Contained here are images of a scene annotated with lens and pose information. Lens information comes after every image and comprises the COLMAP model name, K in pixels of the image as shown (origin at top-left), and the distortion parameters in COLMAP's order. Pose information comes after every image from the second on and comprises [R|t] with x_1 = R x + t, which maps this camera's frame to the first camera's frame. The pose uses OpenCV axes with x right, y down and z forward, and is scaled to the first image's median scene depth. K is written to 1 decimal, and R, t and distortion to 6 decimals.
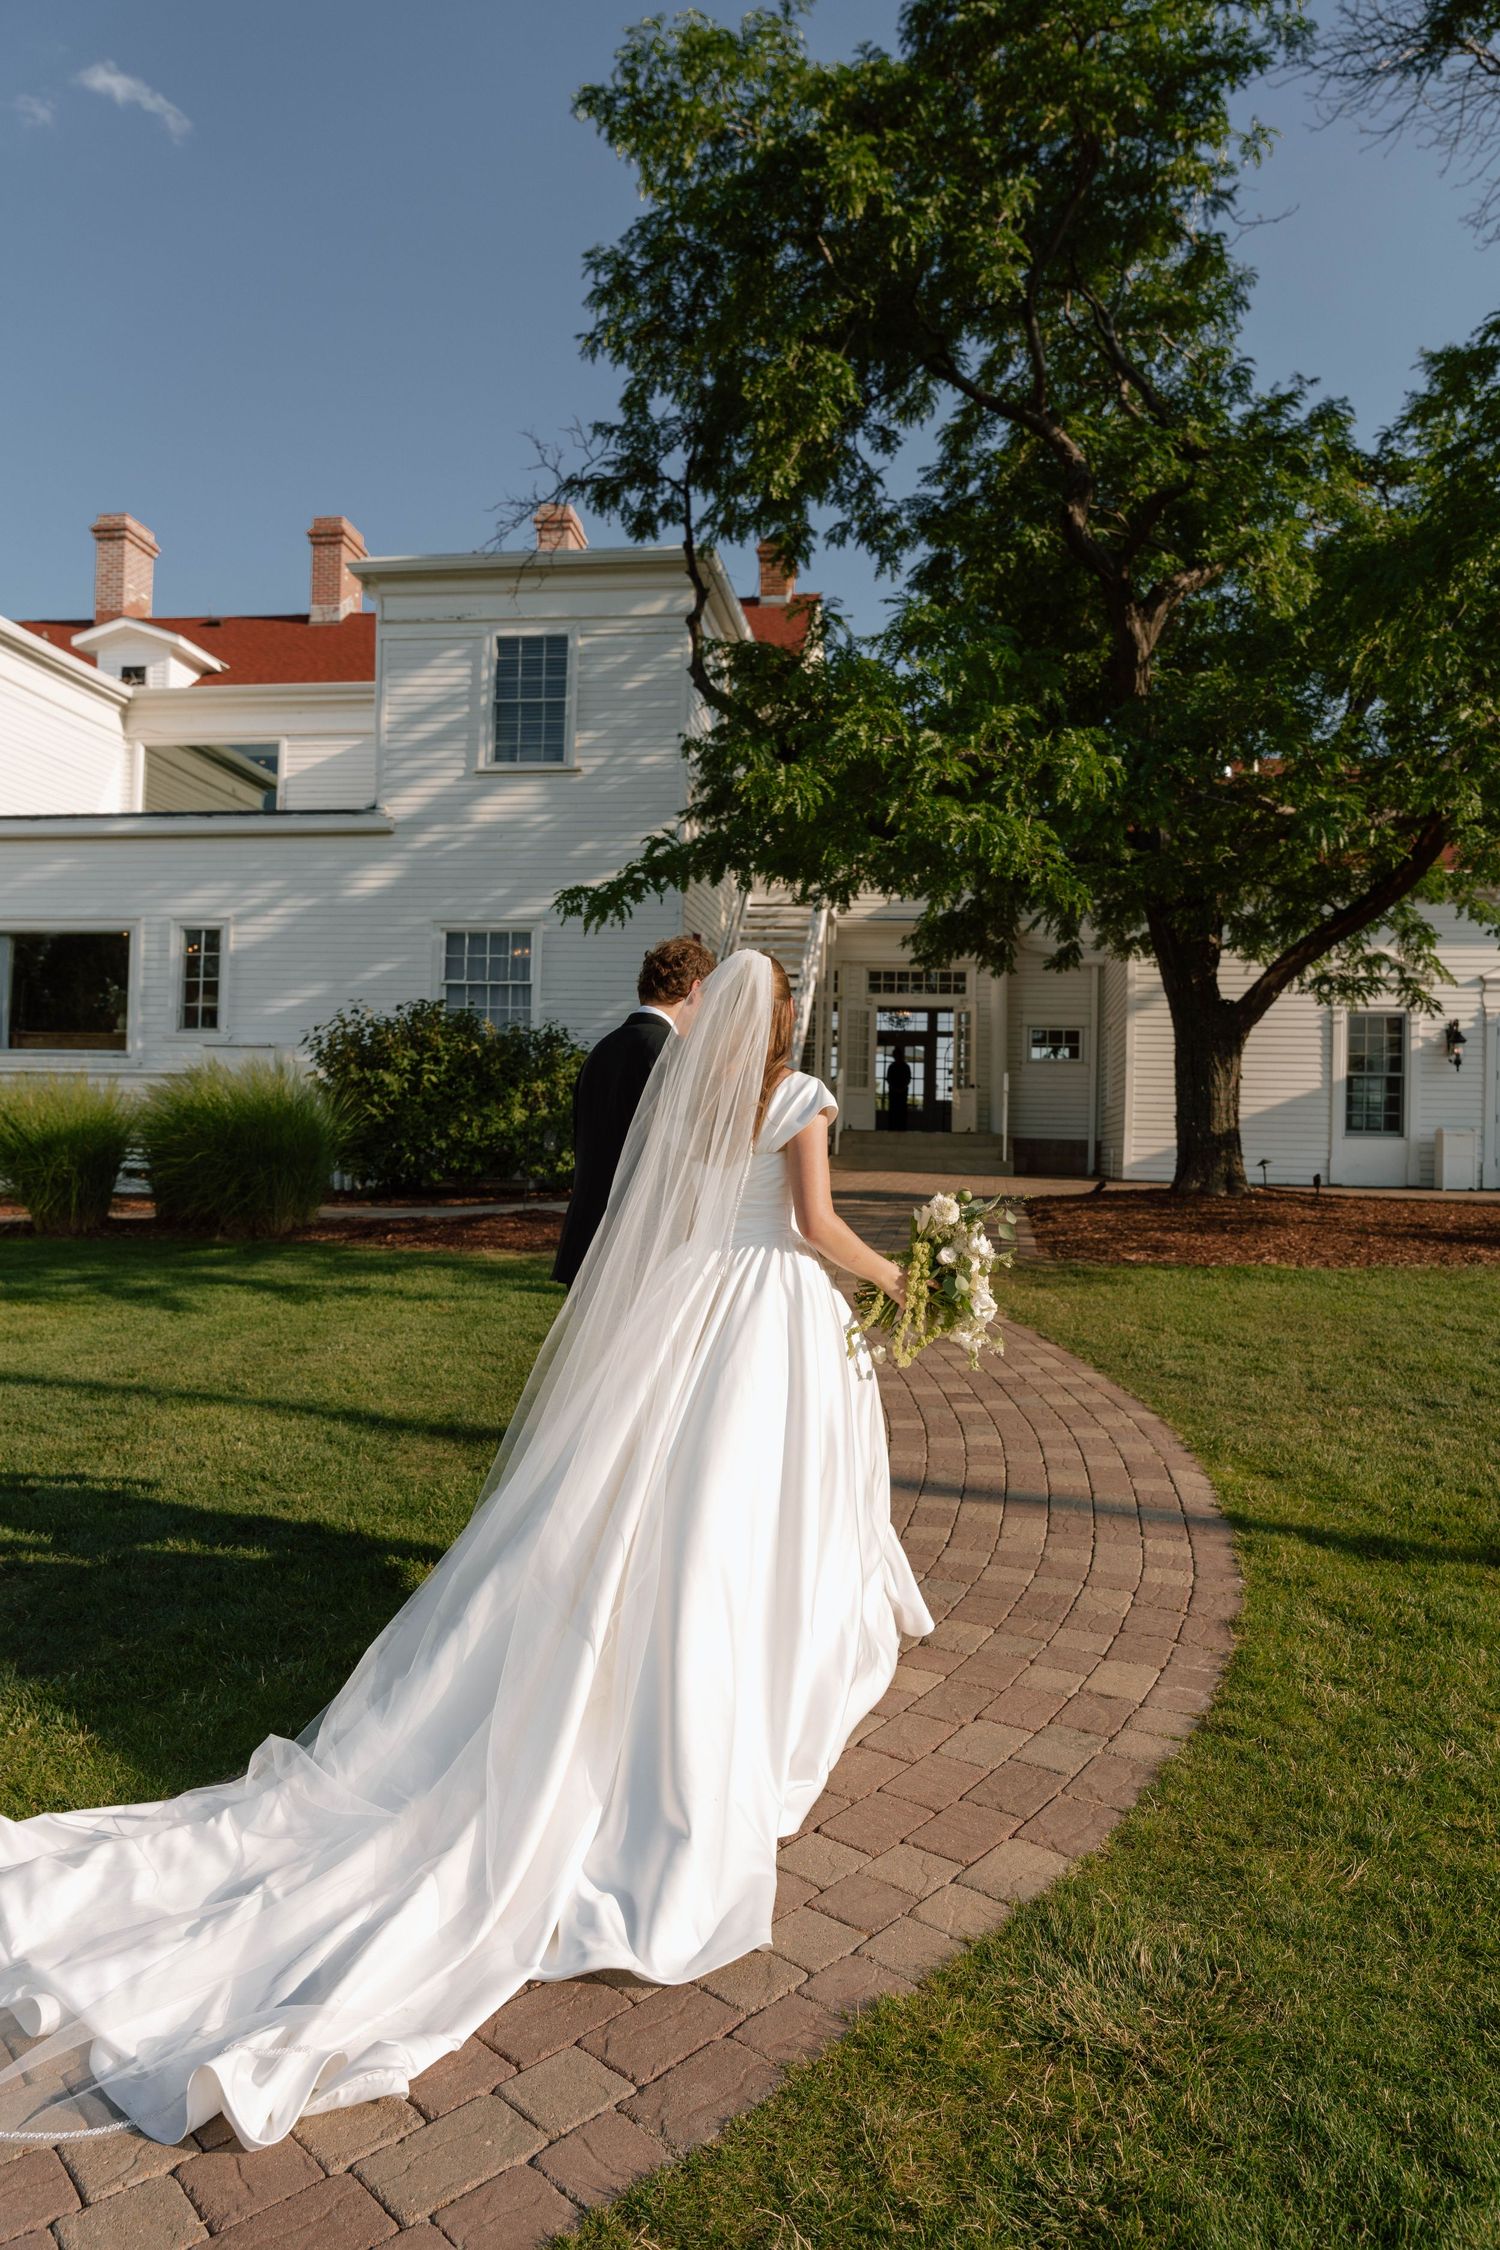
lens RADIAL K [[1501.3, 0, 758.1], [0, 1501.3, 1122.9], [0, 0, 1]] dist [-0.001069, 0.005123]
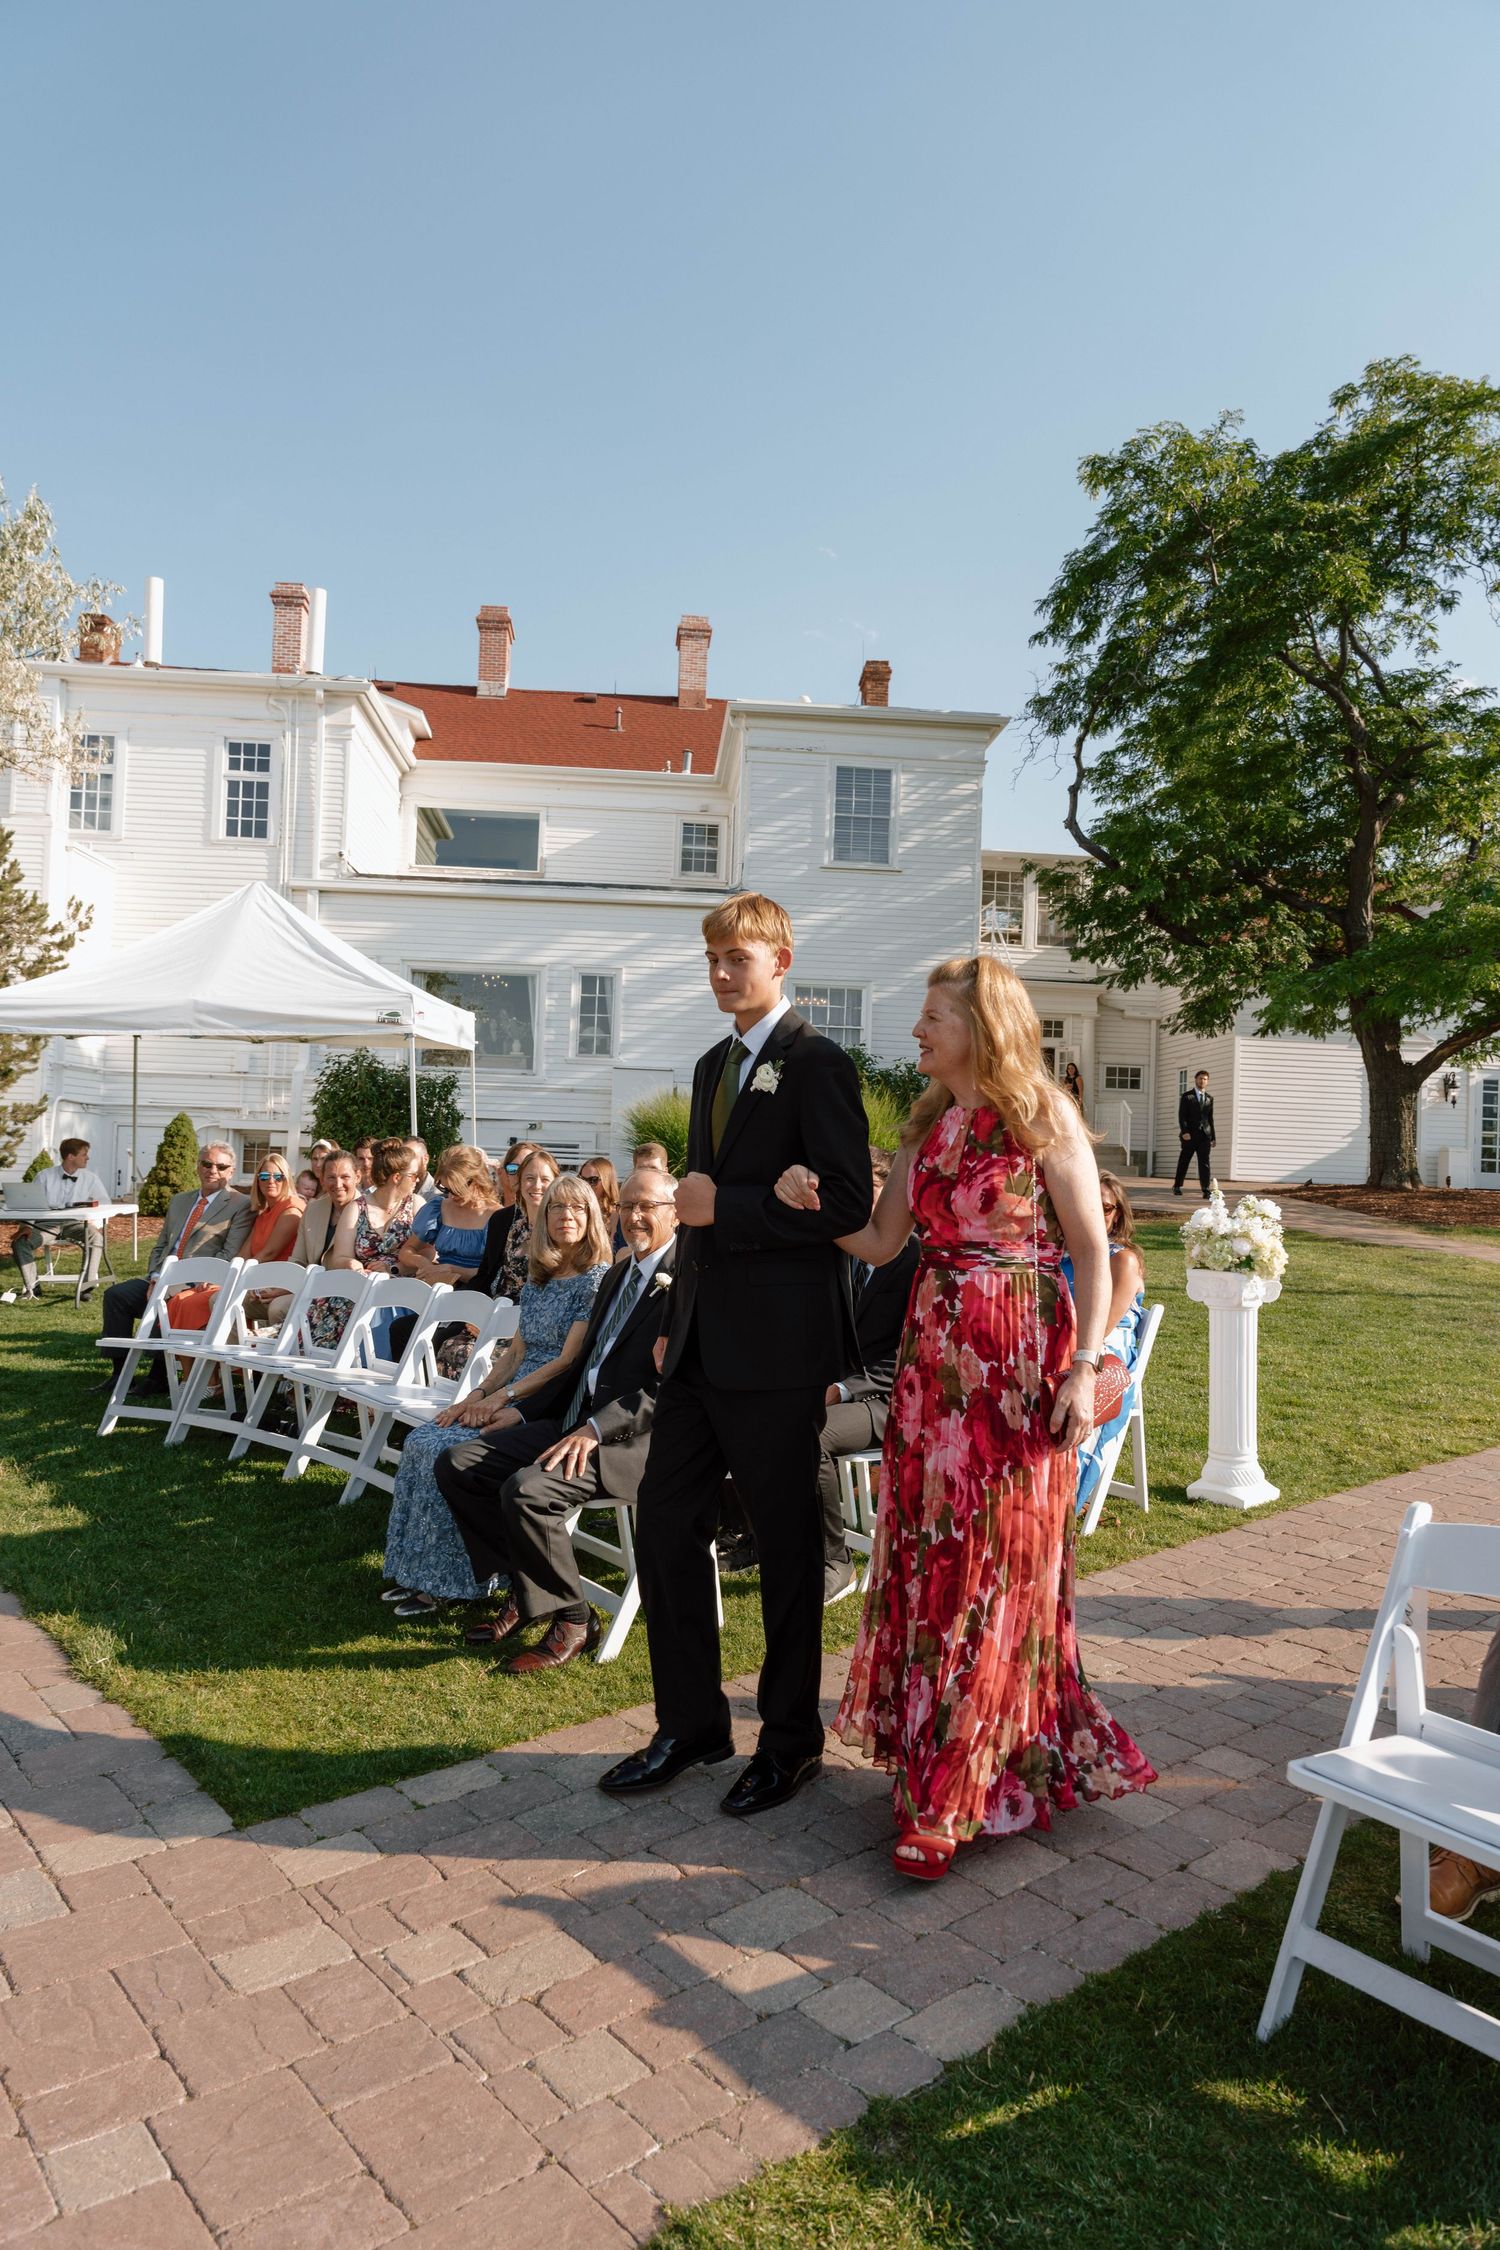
lens RADIAL K [[1501.3, 0, 752.8], [0, 1501.3, 1112.0], [0, 0, 1]] dist [-0.001069, 0.005123]
pose [[0.977049, 0.019172, 0.212152, -0.506810], [-0.016872, 0.999778, -0.012648, -0.000403], [-0.212347, 0.008778, 0.977155, -0.268802]]
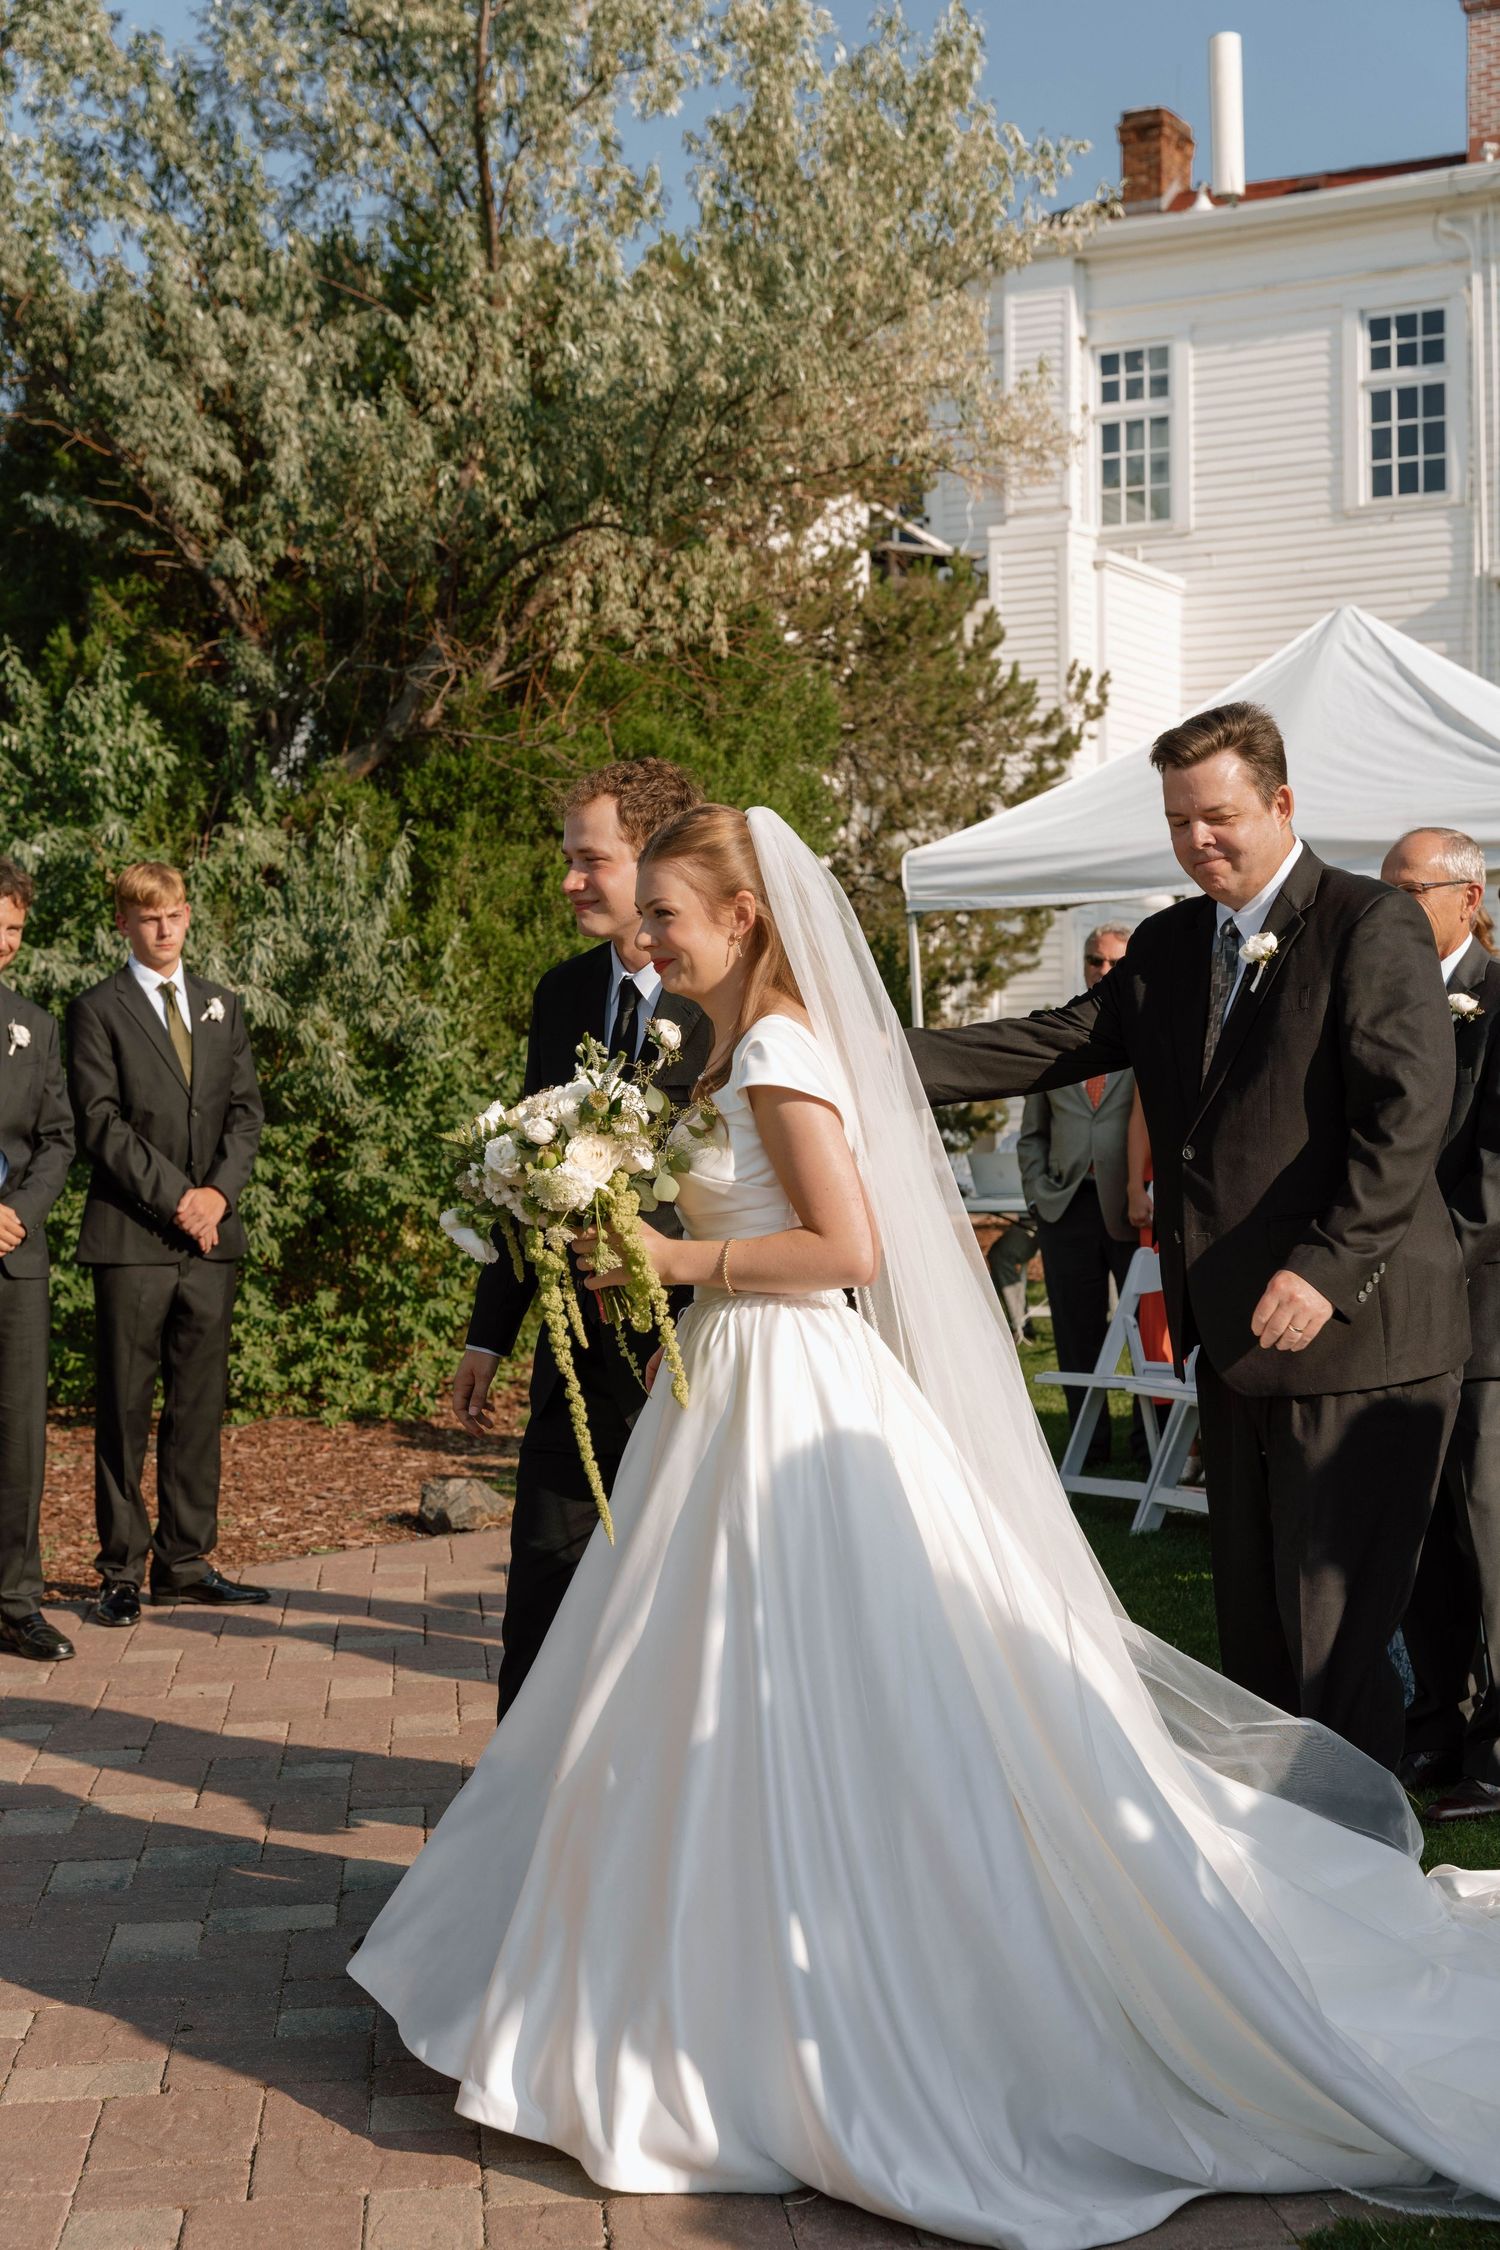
lens RADIAL K [[3058.8, 0, 748.6], [0, 3058.8, 1127.2], [0, 0, 1]] dist [0.038573, 0.000000]
pose [[0.935972, -0.024827, -0.351197, -0.463534], [0.034468, 0.999180, 0.021225, 0.000028], [0.350383, -0.031971, 0.936061, -0.326548]]
